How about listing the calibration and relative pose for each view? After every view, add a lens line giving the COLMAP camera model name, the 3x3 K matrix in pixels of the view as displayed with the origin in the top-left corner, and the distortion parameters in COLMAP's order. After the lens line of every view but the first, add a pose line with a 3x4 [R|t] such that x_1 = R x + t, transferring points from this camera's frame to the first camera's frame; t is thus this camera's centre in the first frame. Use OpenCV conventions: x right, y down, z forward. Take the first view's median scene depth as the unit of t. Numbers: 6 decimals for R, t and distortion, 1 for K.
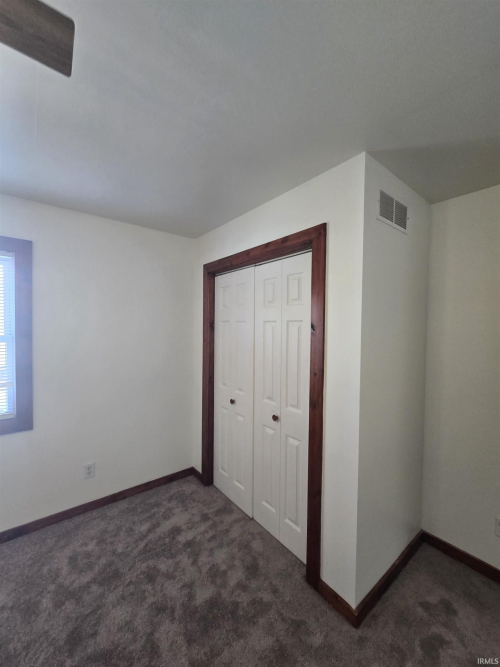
lens RADIAL K [[271.0, 0, 250.0], [0, 271.0, 333.5], [0, 0, 1]] dist [-0.001556, -0.000077]
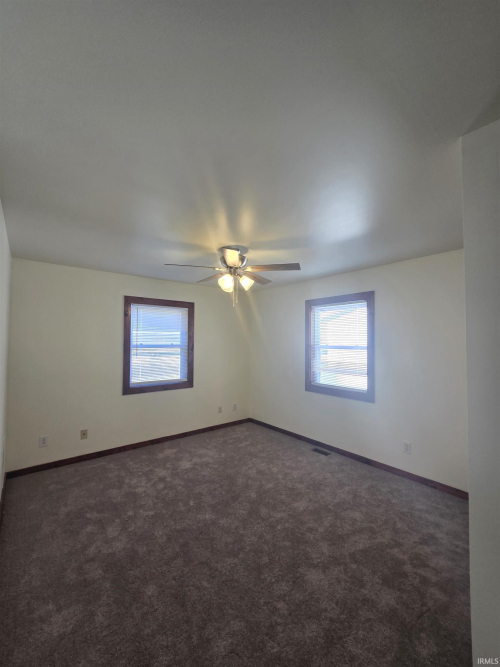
lens RADIAL K [[271.0, 0, 250.0], [0, 271.0, 333.5], [0, 0, 1]] dist [-0.001556, -0.000077]
pose [[0.001192, -0.044532, -0.999007, 1.047750], [-0.031677, 0.998505, -0.044548, 0.035300], [0.999497, 0.031698, -0.000221, 0.278853]]
